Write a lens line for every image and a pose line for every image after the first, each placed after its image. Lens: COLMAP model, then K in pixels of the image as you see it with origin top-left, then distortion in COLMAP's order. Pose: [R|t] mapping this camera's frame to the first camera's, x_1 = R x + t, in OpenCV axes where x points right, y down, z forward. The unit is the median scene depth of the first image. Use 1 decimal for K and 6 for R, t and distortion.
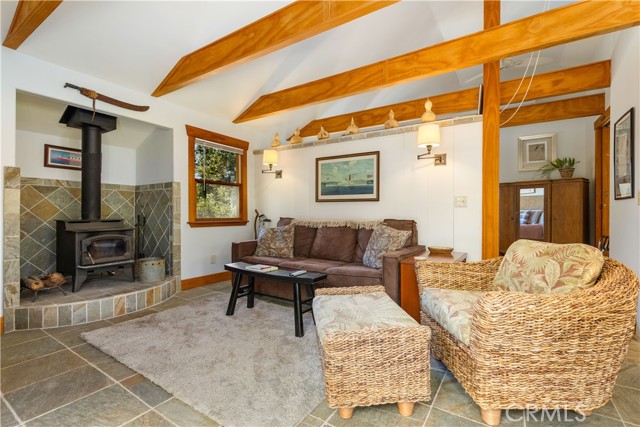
lens RADIAL K [[293.8, 0, 320.2], [0, 293.8, 213.9], [0, 0, 1]] dist [-0.013168, -0.000605]
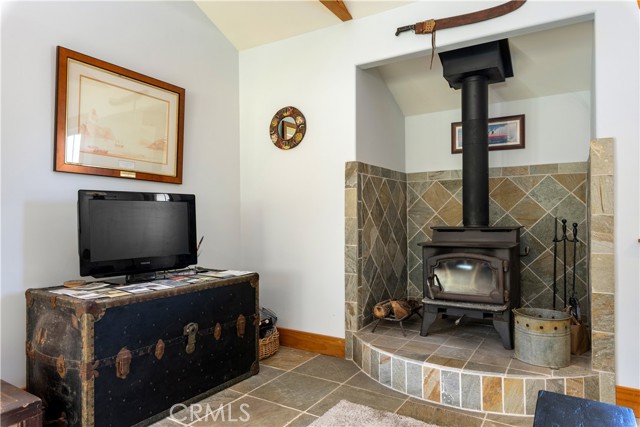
lens RADIAL K [[405.8, 0, 320.5], [0, 405.8, 216.6], [0, 0, 1]] dist [-0.006717, -0.001171]
pose [[0.016731, -0.007931, -0.999829, 0.077928], [0.003631, 0.999962, -0.007871, 0.003514], [0.999853, -0.003499, 0.016759, 0.747390]]
